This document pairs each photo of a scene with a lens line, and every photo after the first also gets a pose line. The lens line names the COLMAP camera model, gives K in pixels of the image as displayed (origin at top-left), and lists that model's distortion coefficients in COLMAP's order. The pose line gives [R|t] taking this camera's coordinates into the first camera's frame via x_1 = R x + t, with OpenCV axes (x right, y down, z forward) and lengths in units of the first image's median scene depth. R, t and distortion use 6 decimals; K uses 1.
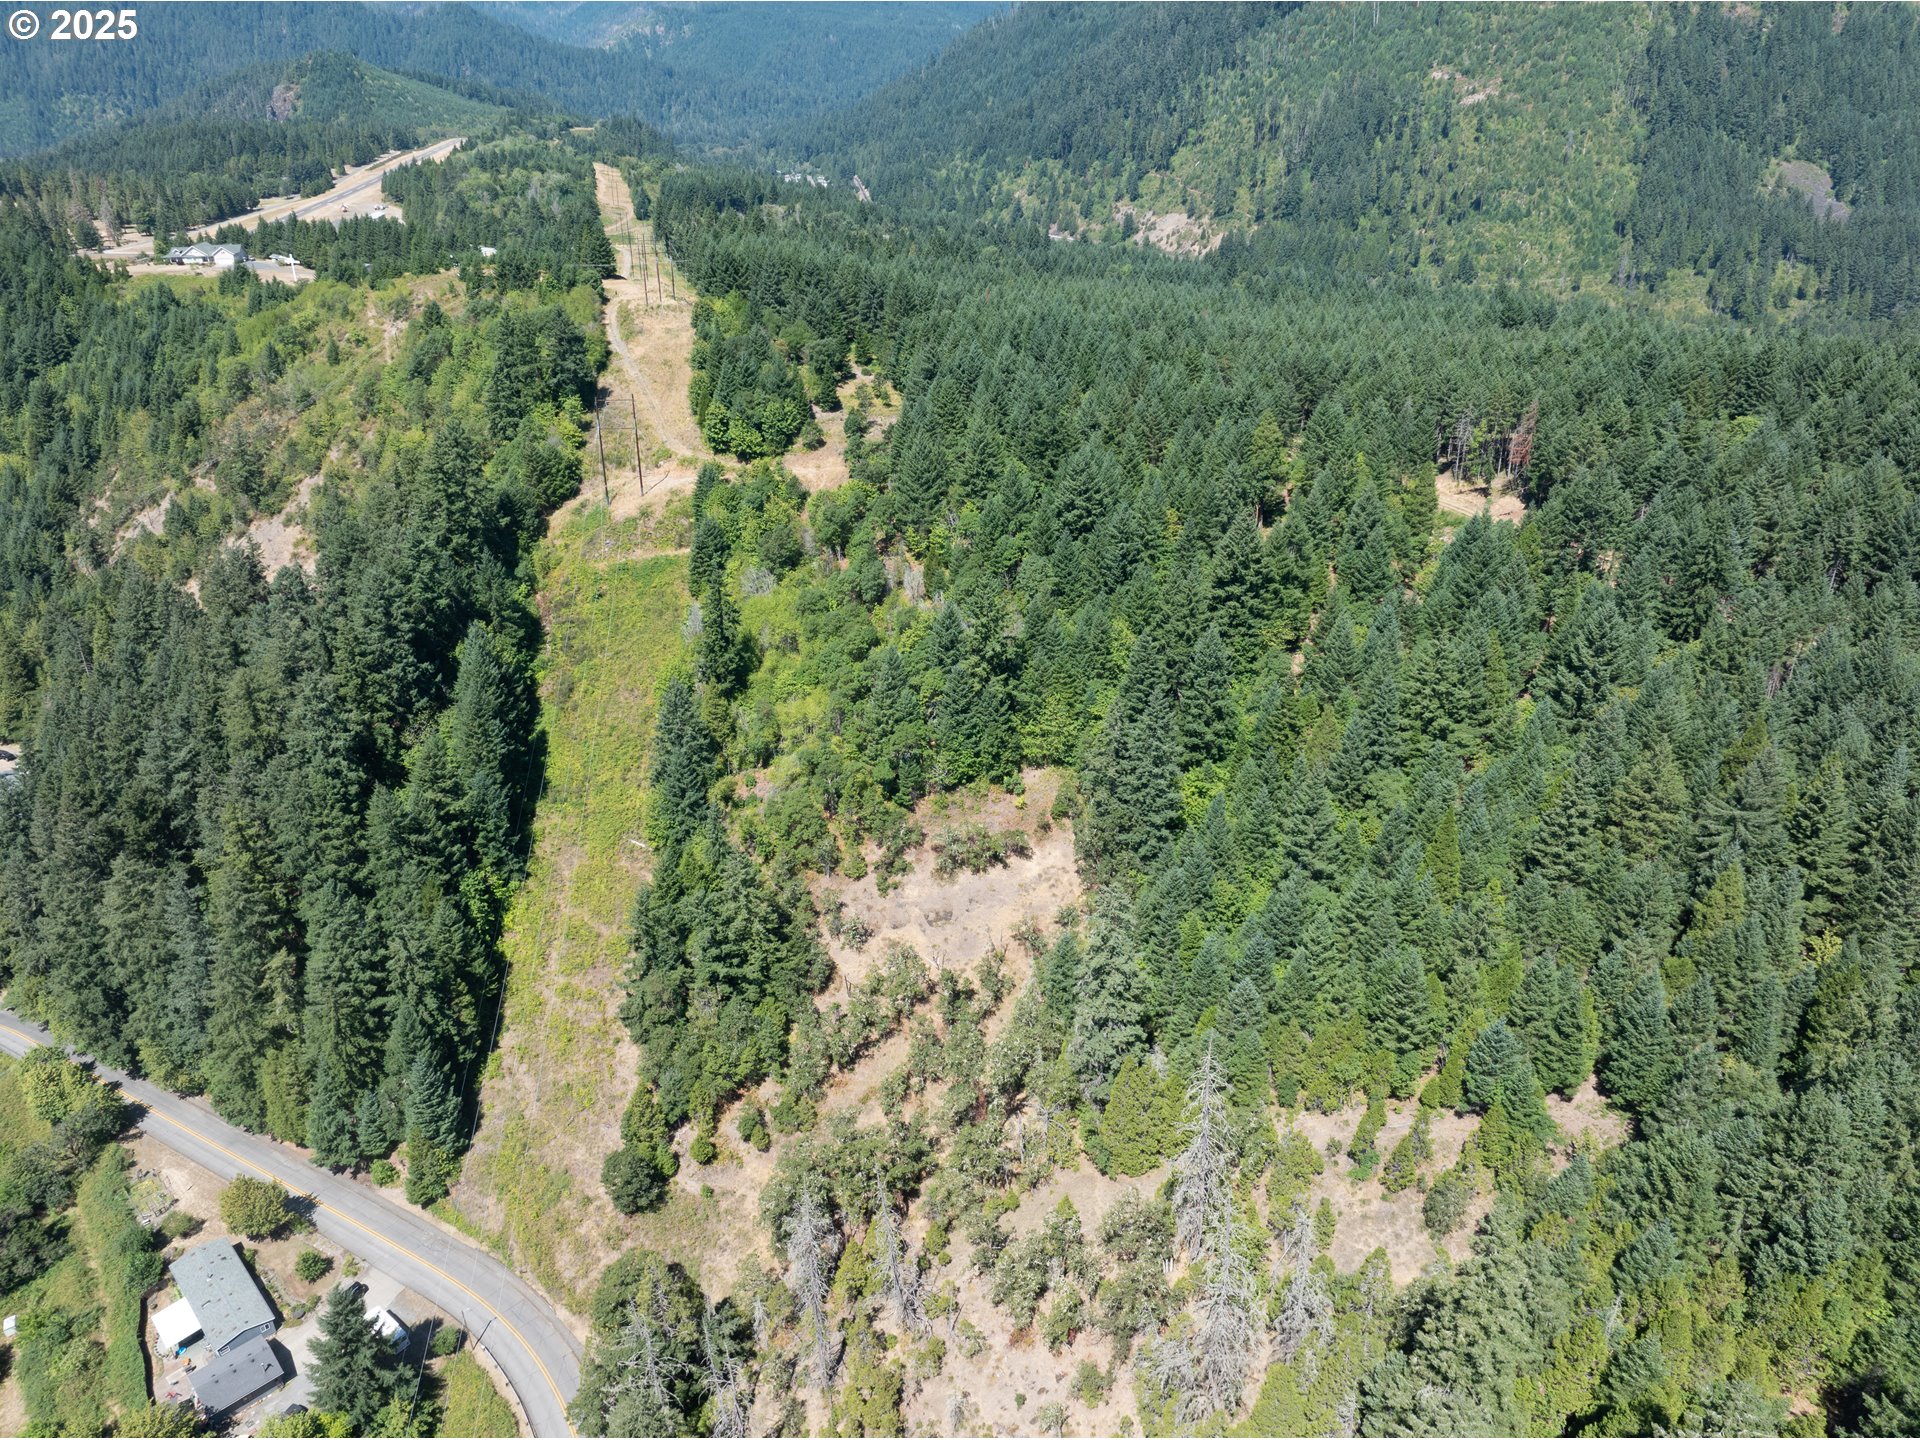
lens RADIAL K [[1354.2, 0, 969.0], [0, 1354.2, 713.2], [0, 0, 1]] dist [-0.053177, 0.031689]
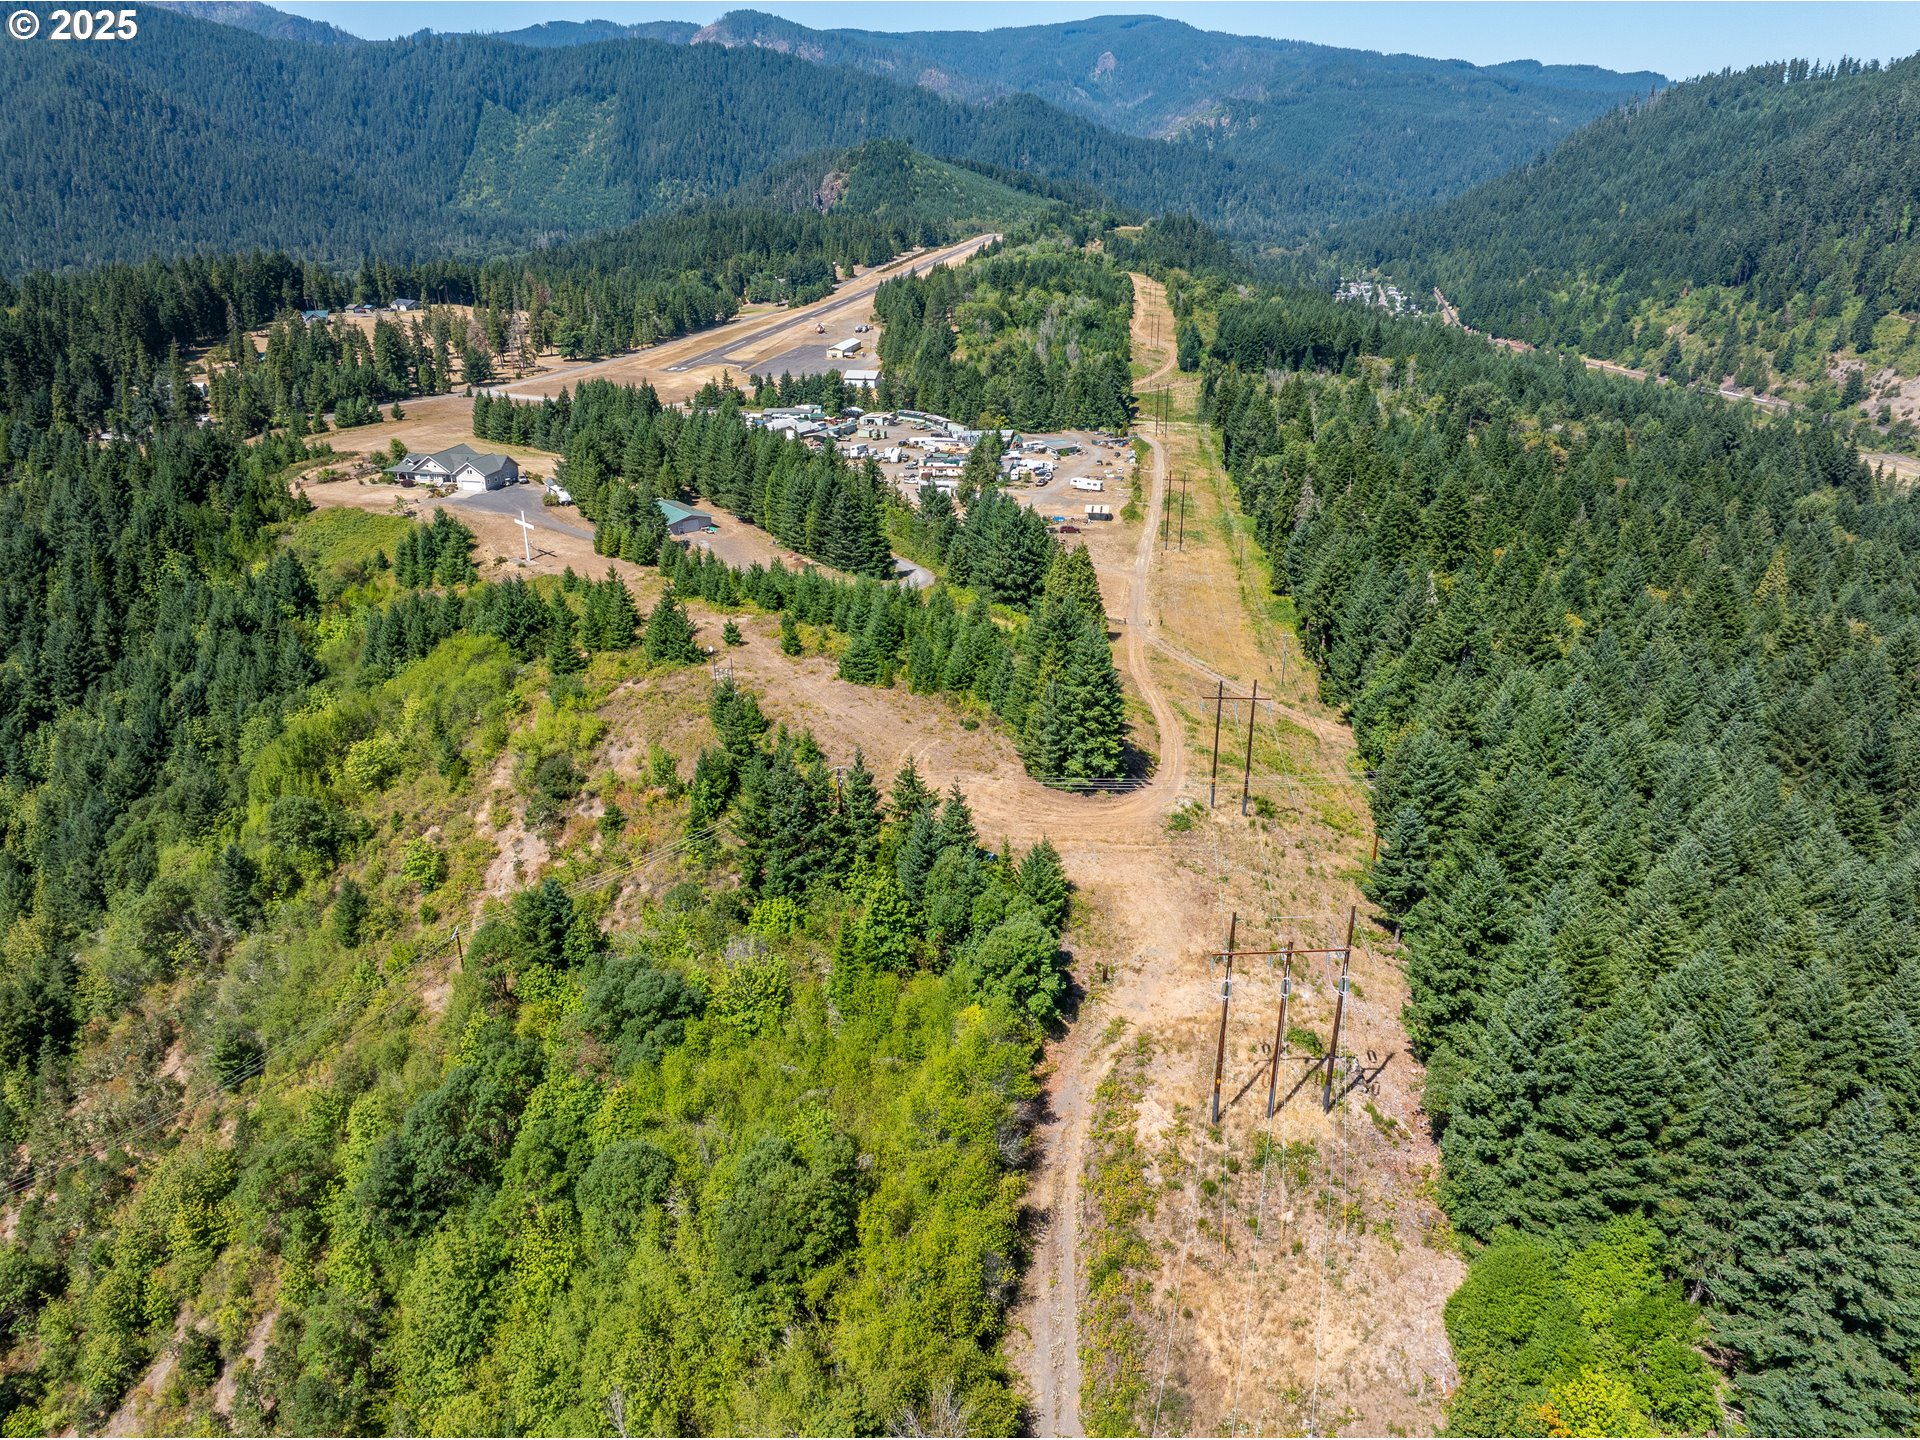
lens RADIAL K [[1354.2, 0, 969.0], [0, 1354.2, 713.2], [0, 0, 1]] dist [-0.053177, 0.031689]
pose [[0.931107, 0.139287, -0.337103, -0.054976], [-0.158722, 0.986847, -0.030650, -0.095724], [0.328400, 0.082044, 0.940969, 0.196283]]
